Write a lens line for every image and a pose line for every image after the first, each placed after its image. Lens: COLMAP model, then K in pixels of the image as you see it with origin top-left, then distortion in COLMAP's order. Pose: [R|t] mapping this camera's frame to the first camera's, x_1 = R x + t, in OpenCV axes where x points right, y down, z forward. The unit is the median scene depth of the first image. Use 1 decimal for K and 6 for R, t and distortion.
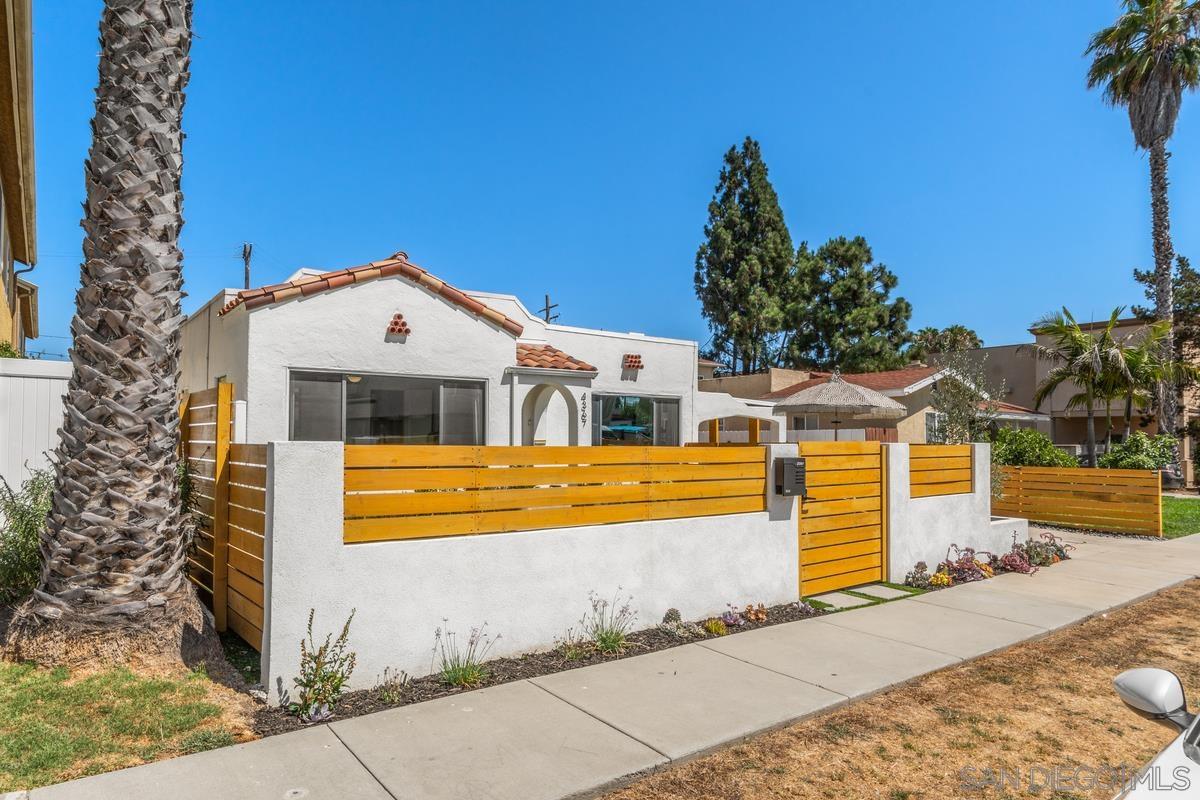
lens RADIAL K [[760.1, 0, 578.6], [0, 760.1, 423.9], [0, 0, 1]] dist [-0.000504, 0.001422]
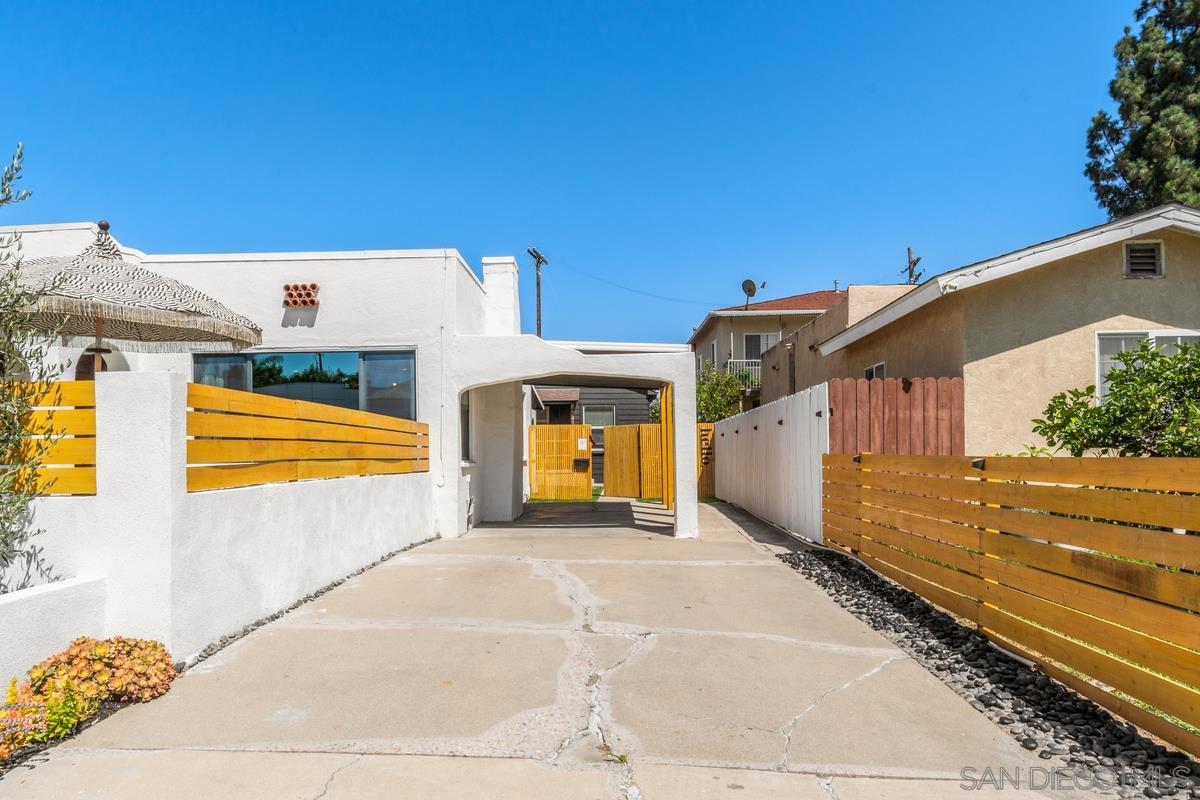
lens RADIAL K [[770.7, 0, 583.5], [0, 770.7, 448.2], [0, 0, 1]] dist [0.007206, 0.002465]
pose [[0.758793, -0.014589, -0.651169, 0.384267], [0.024418, 0.999684, 0.006056, 0.026085], [0.650874, -0.020496, 0.758909, 0.394518]]
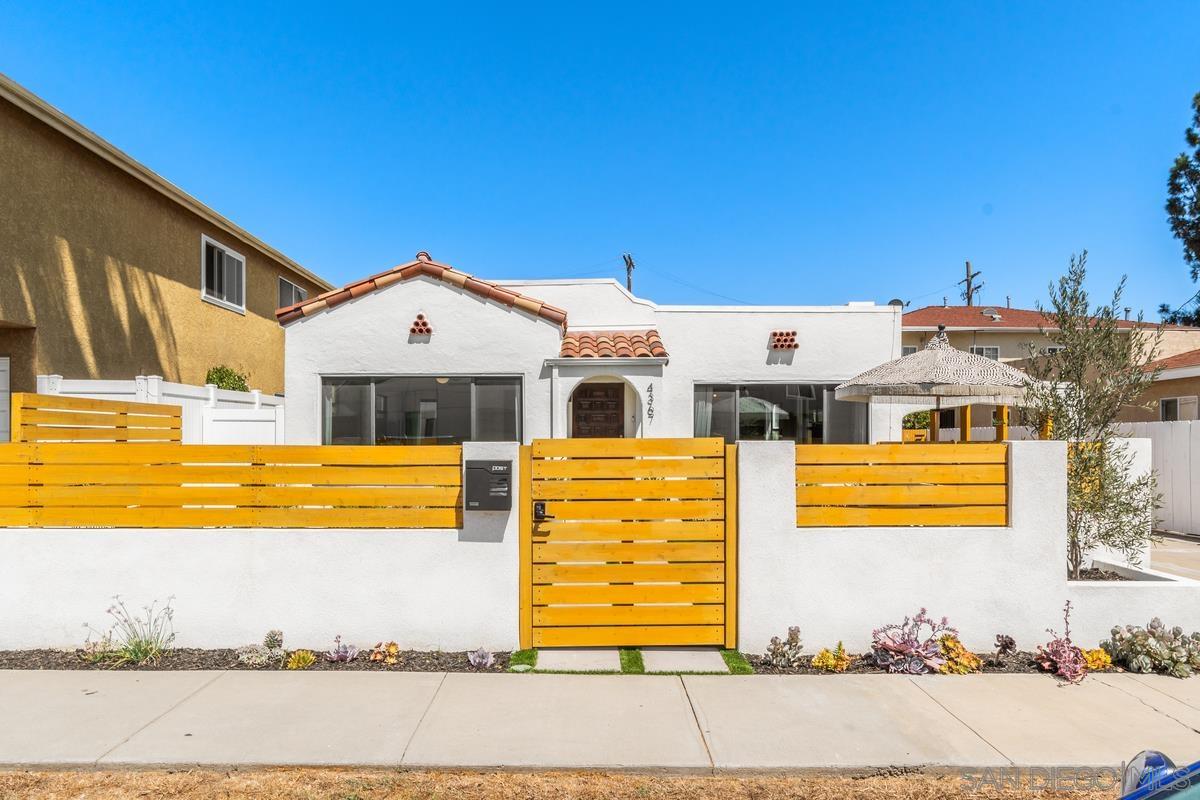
lens RADIAL K [[760.1, 0, 552.3], [0, 760.1, 477.5], [0, 0, 1]] dist [-0.000504, 0.001422]
pose [[0.789545, 0.027012, -0.613097, 0.219970], [0.016492, 0.997736, 0.065198, 0.003702], [0.613470, -0.061588, 0.787312, 0.124085]]
